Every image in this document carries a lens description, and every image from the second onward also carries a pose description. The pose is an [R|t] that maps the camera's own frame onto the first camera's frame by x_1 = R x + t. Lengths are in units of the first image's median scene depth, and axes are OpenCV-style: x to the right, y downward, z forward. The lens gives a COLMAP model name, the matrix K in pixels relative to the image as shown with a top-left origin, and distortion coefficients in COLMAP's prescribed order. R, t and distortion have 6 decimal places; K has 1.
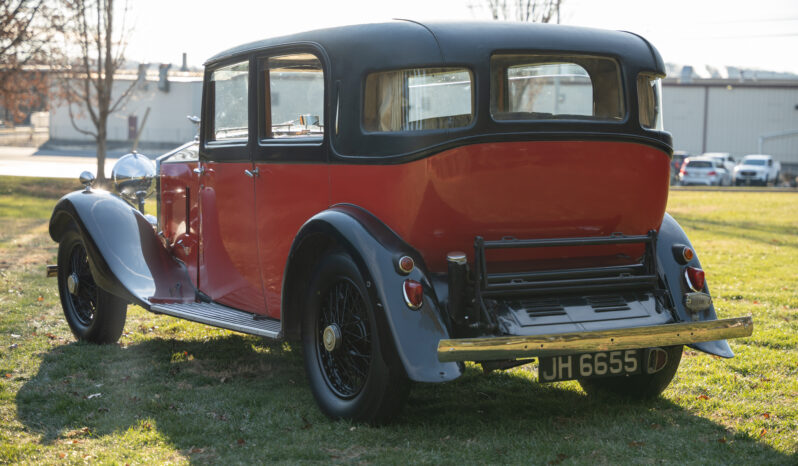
lens RADIAL K [[1592.2, 0, 399.4], [0, 1592.2, 235.9], [0, 0, 1]] dist [-0.048494, 0.000000]
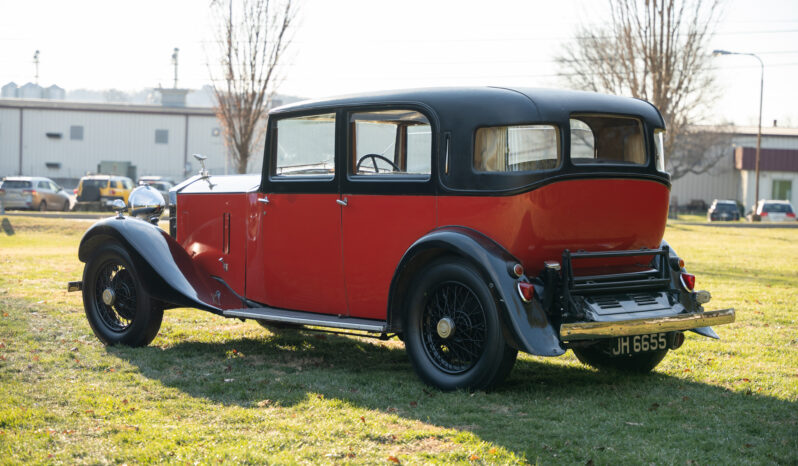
lens RADIAL K [[1592.2, 0, 398.4], [0, 1592.2, 230.7], [0, 0, 1]] dist [-0.048494, 0.000000]
pose [[0.971806, -0.000705, 0.235782, -0.396337], [0.005999, 0.999746, -0.021739, 0.012515], [-0.235706, 0.022541, 0.971563, -0.274049]]
